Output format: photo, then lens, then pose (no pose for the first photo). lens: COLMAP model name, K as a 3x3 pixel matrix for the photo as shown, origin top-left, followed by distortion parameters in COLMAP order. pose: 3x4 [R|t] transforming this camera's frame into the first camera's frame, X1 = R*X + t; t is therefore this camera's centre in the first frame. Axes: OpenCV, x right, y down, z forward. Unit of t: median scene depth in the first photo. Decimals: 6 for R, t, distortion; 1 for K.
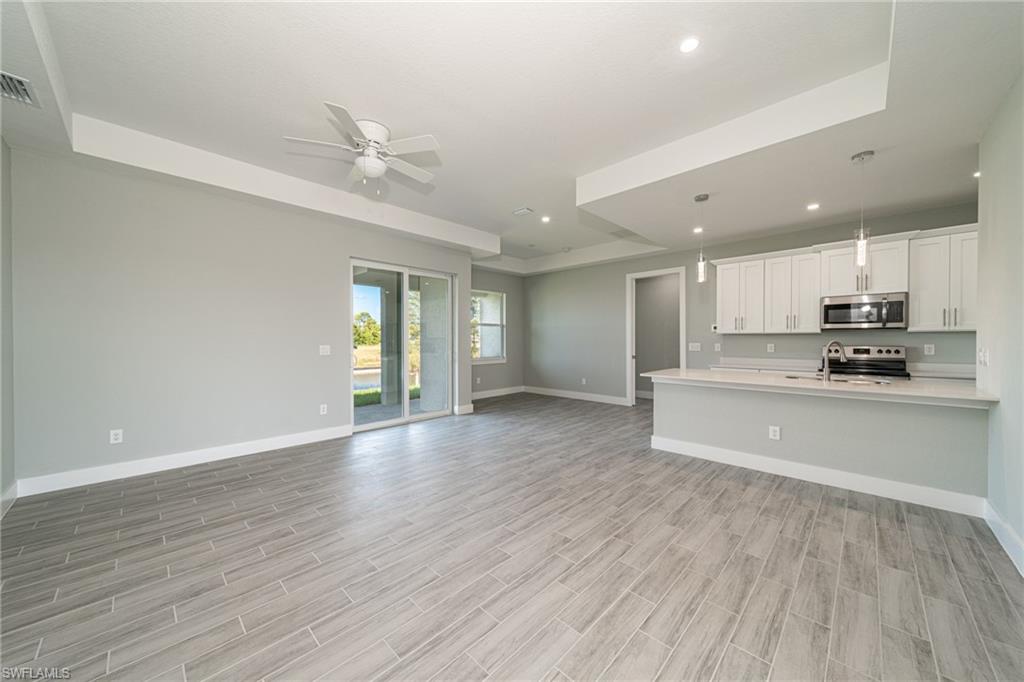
lens RADIAL K [[363.0, 0, 509.2], [0, 363.0, 346.5], [0, 0, 1]] dist [0.010832, -0.000002]
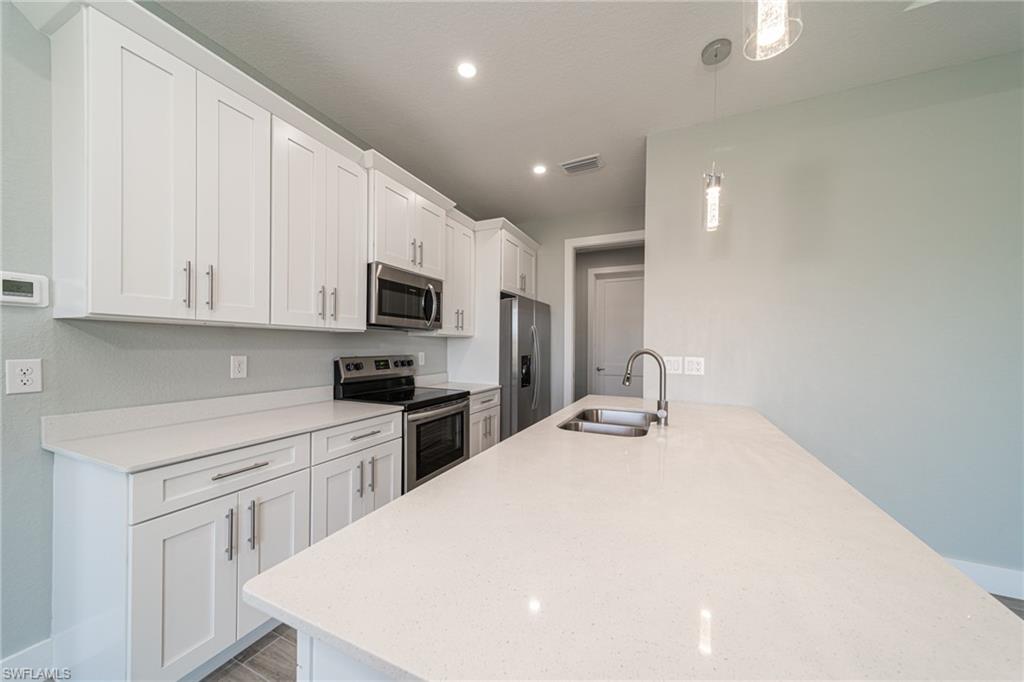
lens RADIAL K [[363.0, 0, 509.2], [0, 363.0, 346.5], [0, 0, 1]] dist [0.010832, -0.000002]
pose [[-0.345693, -0.002179, 0.938345, 0.294358], [-0.002095, 0.999997, 0.001550, -0.017086], [-0.938345, -0.001430, -0.345697, 0.934065]]
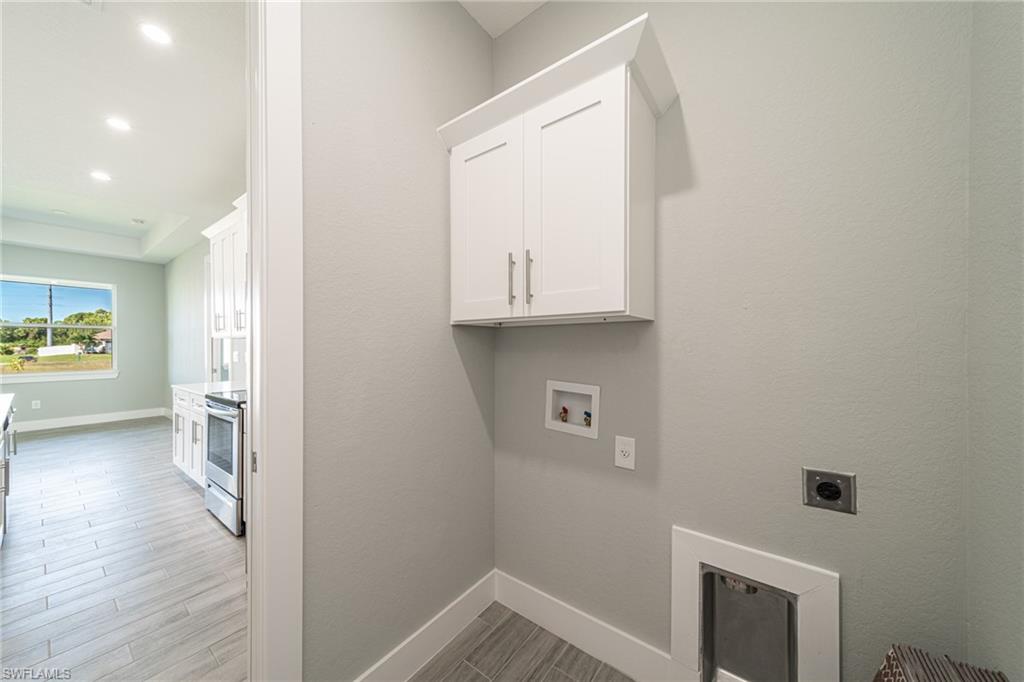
lens RADIAL K [[363.0, 0, 509.2], [0, 363.0, 346.5], [0, 0, 1]] dist [0.010832, -0.000002]
pose [[0.992188, -0.008283, 0.124473, 1.129764], [0.008964, 0.999948, -0.004912, -0.011758], [-0.124426, 0.005989, 0.992211, 0.298620]]
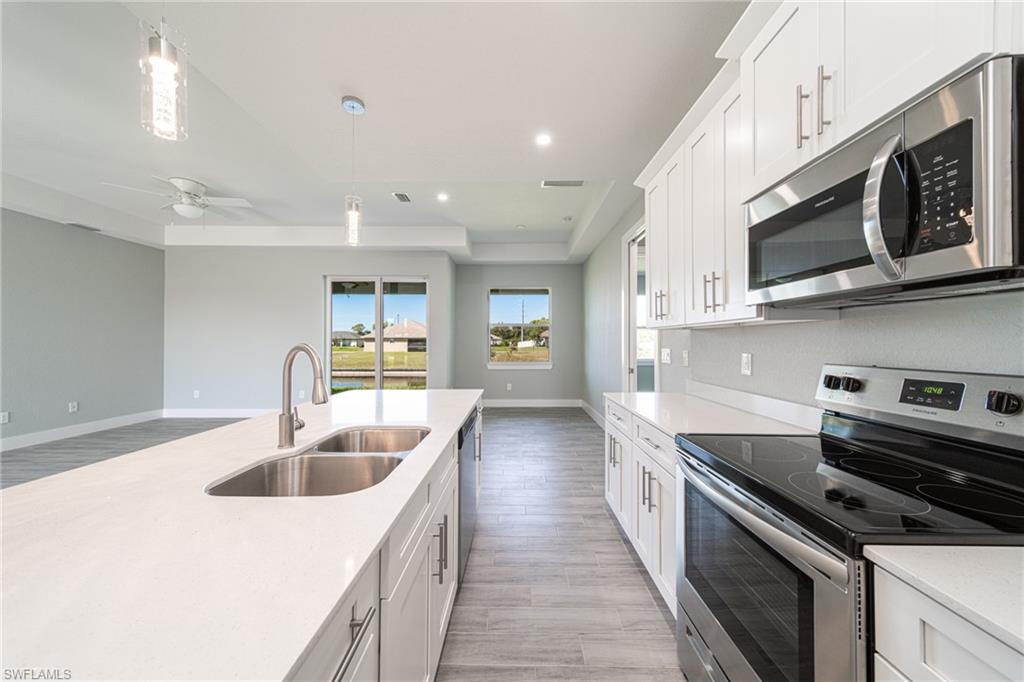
lens RADIAL K [[363.0, 0, 509.2], [0, 363.0, 346.5], [0, 0, 1]] dist [0.010832, -0.000002]
pose [[0.692963, 0.004286, -0.720961, 0.872069], [-0.002596, 0.999991, 0.003449, -0.015105], [0.720969, -0.000518, 0.692967, 0.599310]]
